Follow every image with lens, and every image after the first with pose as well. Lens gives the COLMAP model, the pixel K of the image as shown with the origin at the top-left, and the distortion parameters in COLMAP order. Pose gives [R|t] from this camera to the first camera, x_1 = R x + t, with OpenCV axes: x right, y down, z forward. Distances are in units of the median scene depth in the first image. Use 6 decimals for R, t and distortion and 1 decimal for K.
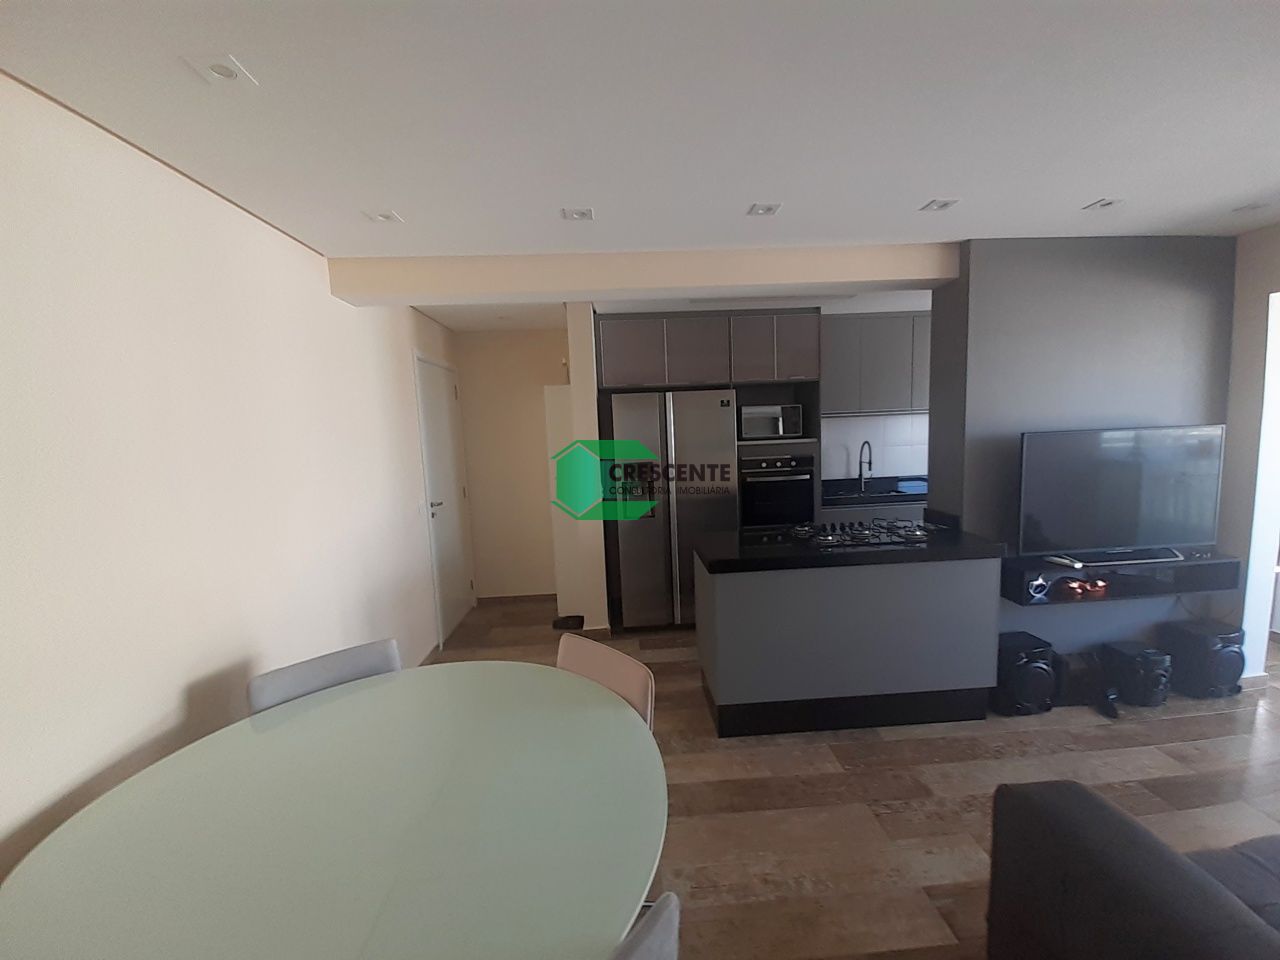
lens RADIAL K [[504.9, 0, 650.5], [0, 504.9, 476.6], [0, 0, 1]] dist [0.018968, -0.017358]
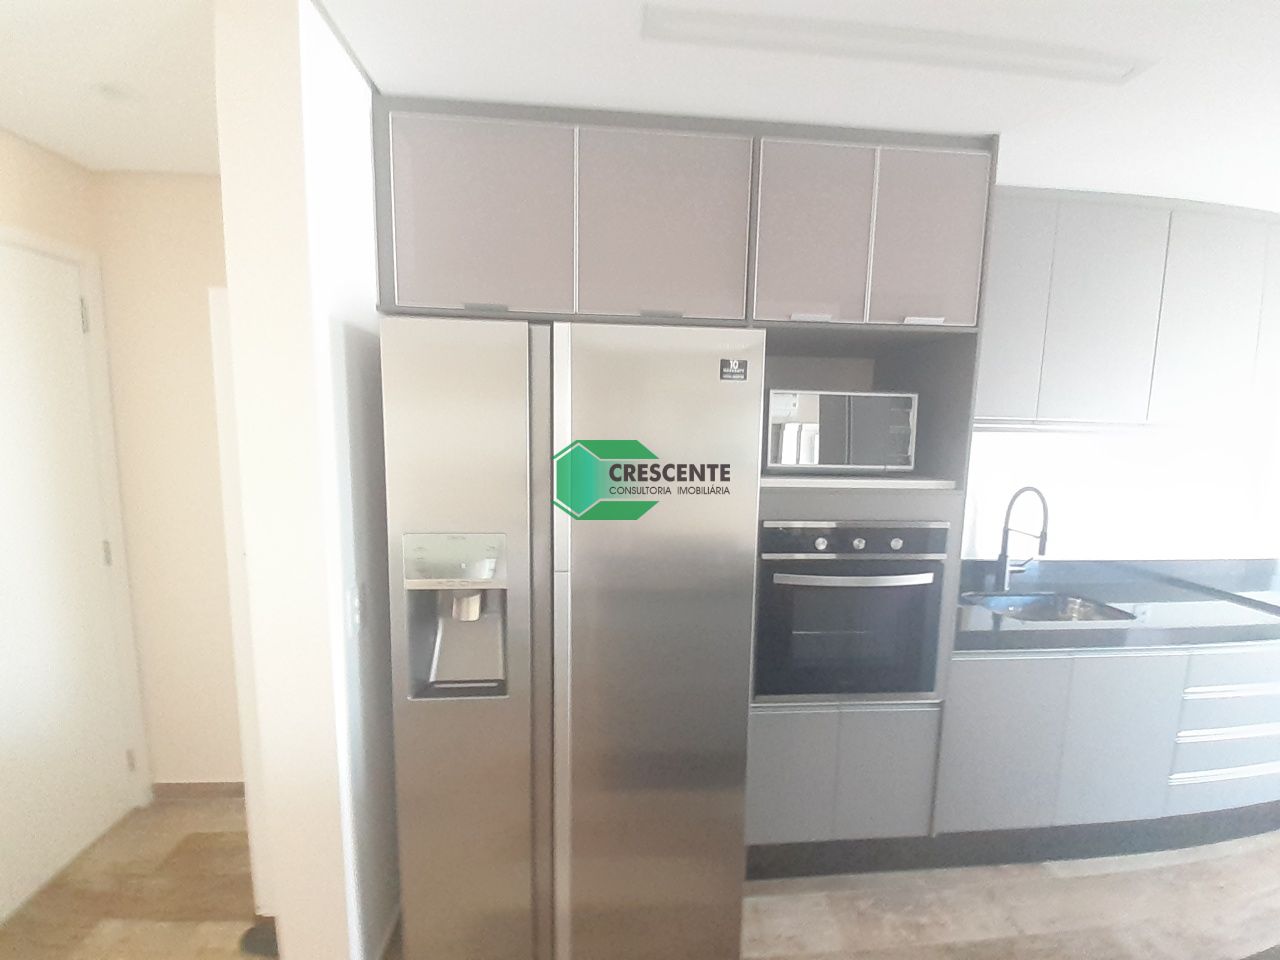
lens RADIAL K [[504.9, 0, 650.5], [0, 504.9, 476.6], [0, 0, 1]] dist [0.018968, -0.017358]
pose [[0.997904, 0.056829, 0.030940, 0.080754], [-0.056833, 0.998383, -0.000755, -0.065843], [-0.030933, -0.001005, 0.999521, 0.620055]]
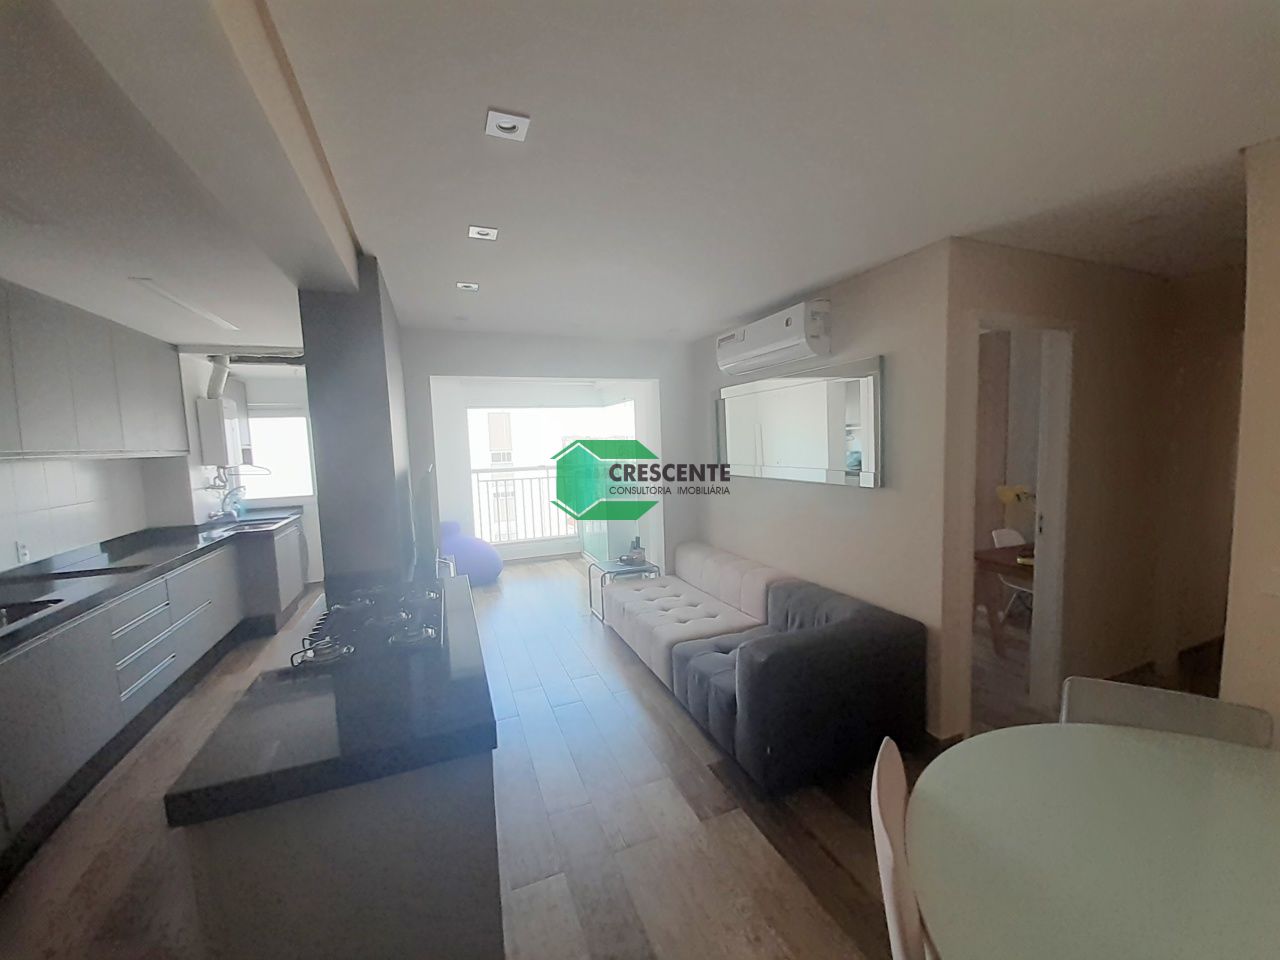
lens RADIAL K [[501.0, 0, 643.5], [0, 501.0, 486.8], [0, 0, 1]] dist [0.000867, -0.012591]
pose [[-0.323278, -0.041809, 0.945380, -0.222287], [0.148093, 0.984479, 0.094179, -0.048516], [-0.934644, 0.170450, -0.312069, 0.578771]]
